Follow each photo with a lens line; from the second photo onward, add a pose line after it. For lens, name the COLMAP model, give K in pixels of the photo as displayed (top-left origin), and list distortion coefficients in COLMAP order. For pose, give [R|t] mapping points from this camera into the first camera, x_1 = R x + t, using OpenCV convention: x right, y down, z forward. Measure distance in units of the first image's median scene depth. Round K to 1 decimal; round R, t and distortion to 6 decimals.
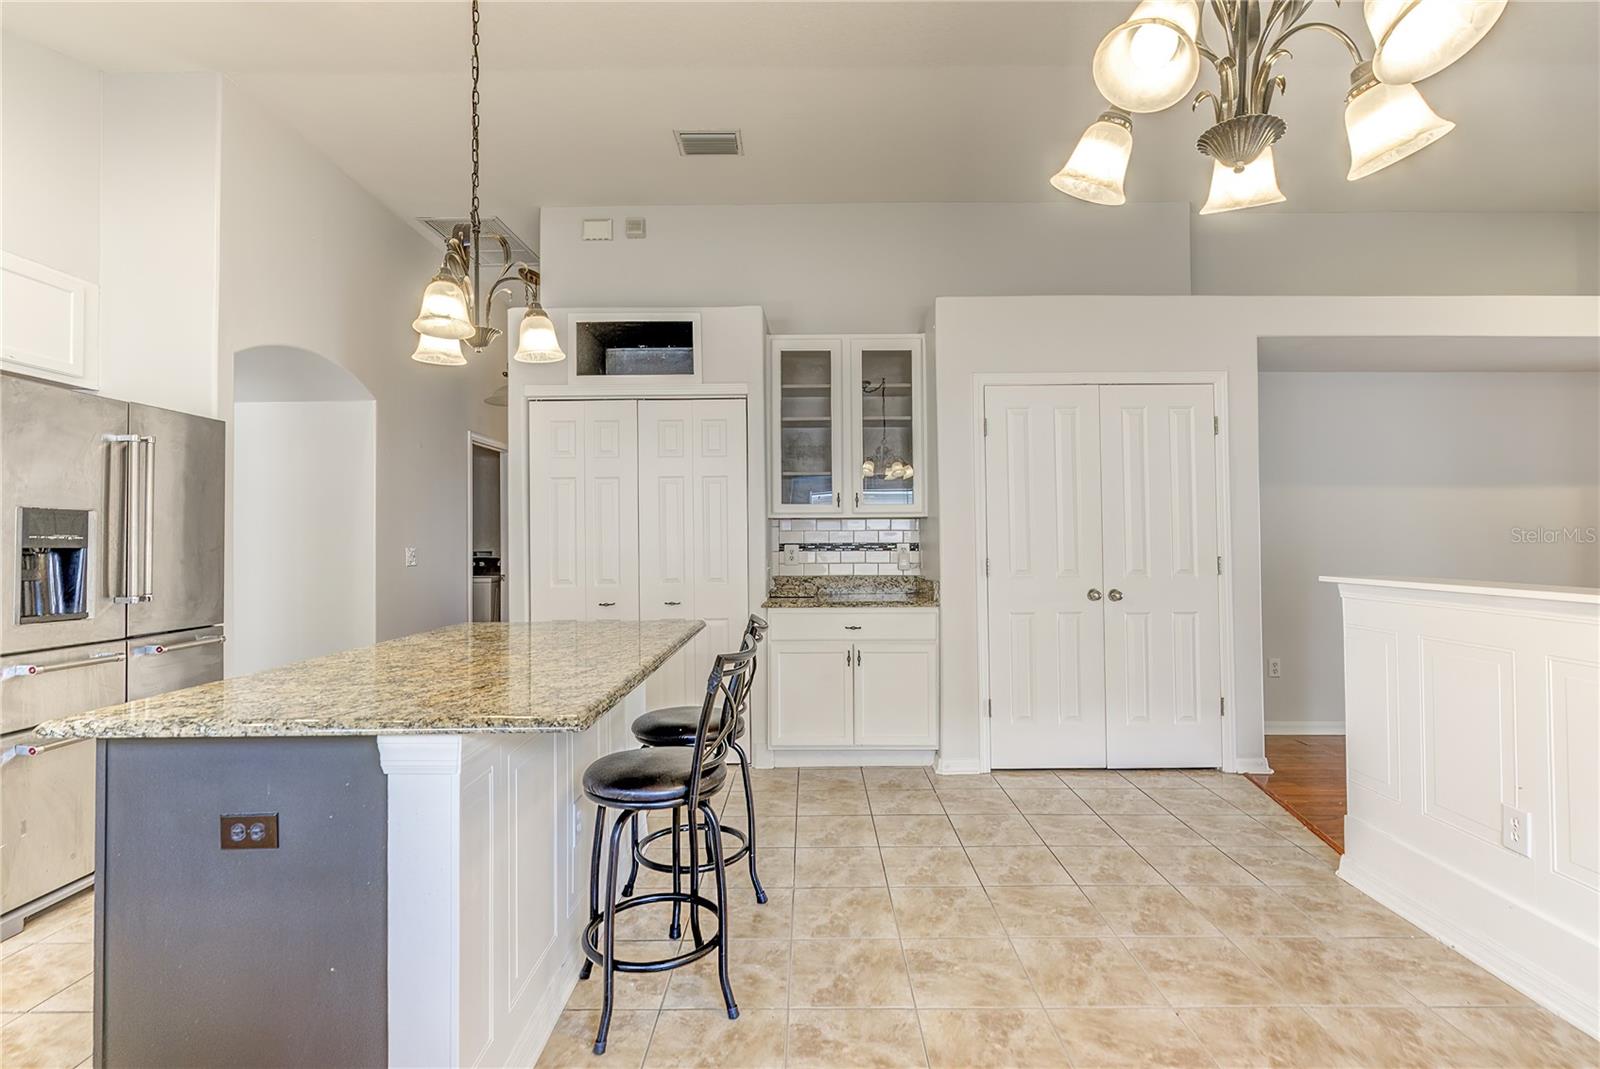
lens RADIAL K [[732.6, 0, 806.2], [0, 732.6, 526.9], [0, 0, 1]] dist [-0.007800, 0.003198]
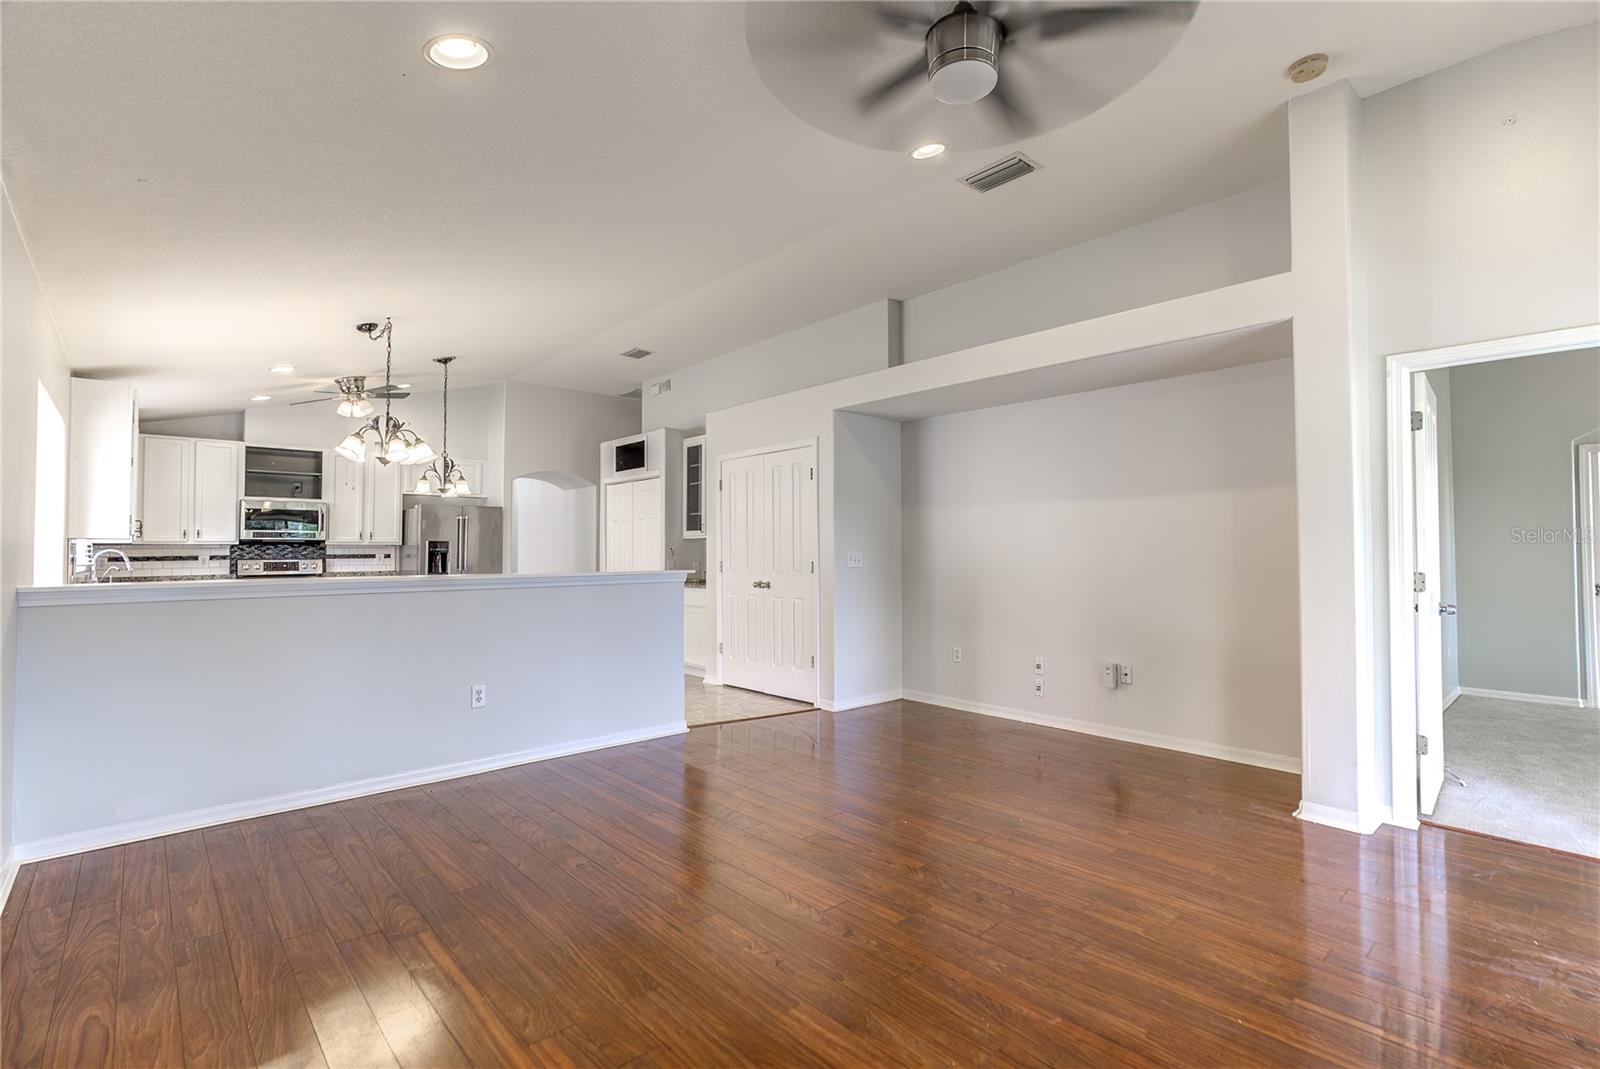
lens RADIAL K [[732.6, 0, 804.7], [0, 732.6, 530.9], [0, 0, 1]] dist [-0.007800, 0.003198]
pose [[0.679293, -0.017946, -0.733648, 1.662152], [0.011834, 0.999839, -0.013500, -0.004125], [0.733772, 0.000488, 0.679396, -0.032039]]
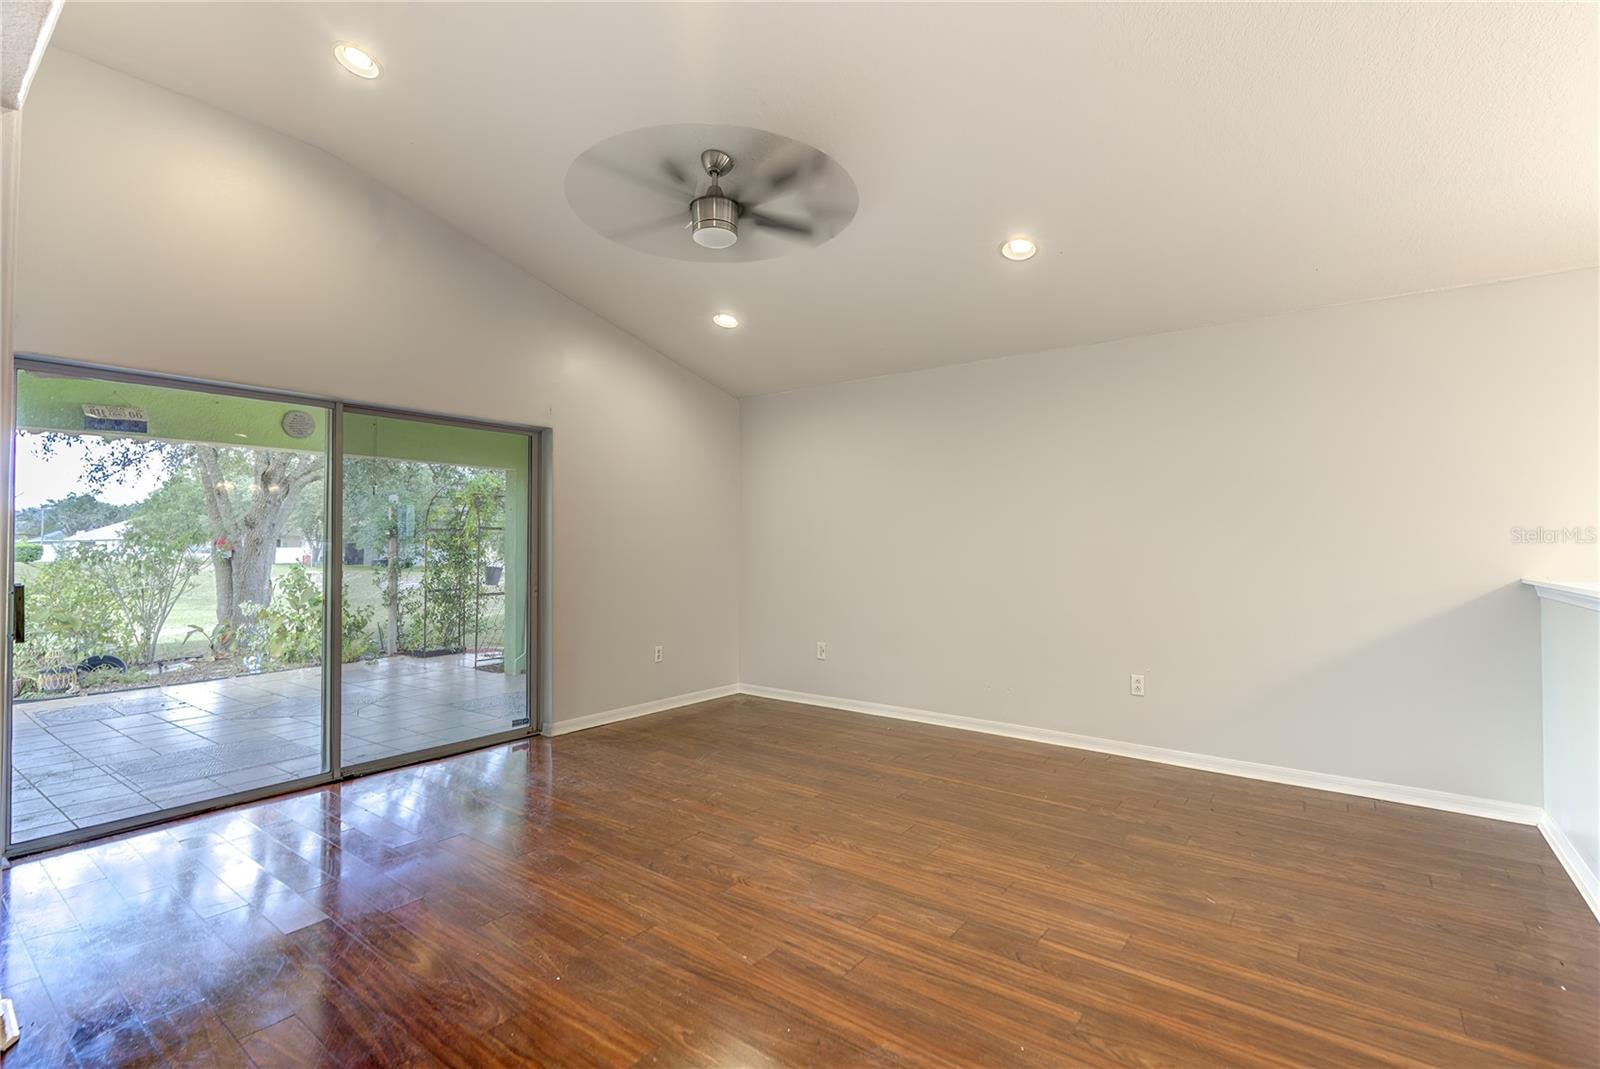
lens RADIAL K [[732.6, 0, 810.7], [0, 732.6, 532.7], [0, 0, 1]] dist [-0.007800, 0.003198]
pose [[-0.805532, 0.010573, 0.592457, 0.730323], [-0.007852, 0.999563, -0.028514, 0.012612], [-0.592500, -0.027621, -0.805097, 1.069563]]
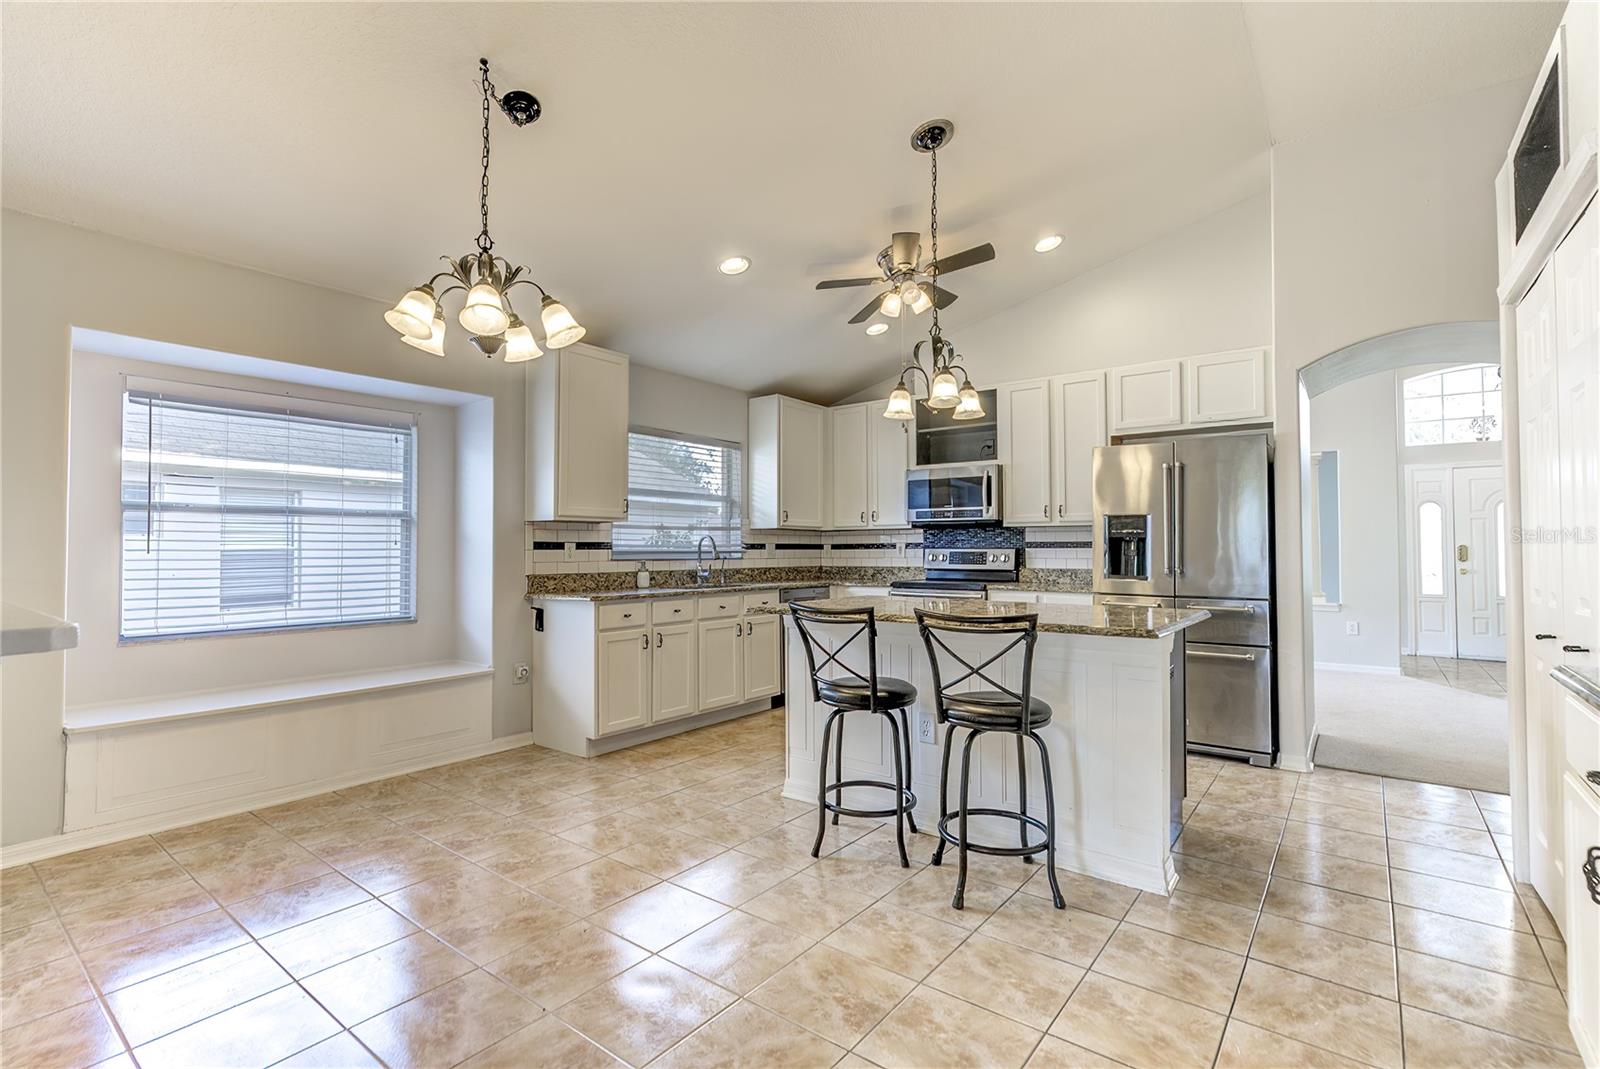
lens RADIAL K [[732.6, 0, 805.9], [0, 732.6, 528.2], [0, 0, 1]] dist [-0.007800, 0.003198]
pose [[-0.604399, -0.013731, -0.796563, 0.531697], [0.018357, 0.999346, -0.031156, 0.030441], [0.796470, -0.033453, -0.603752, 0.926569]]
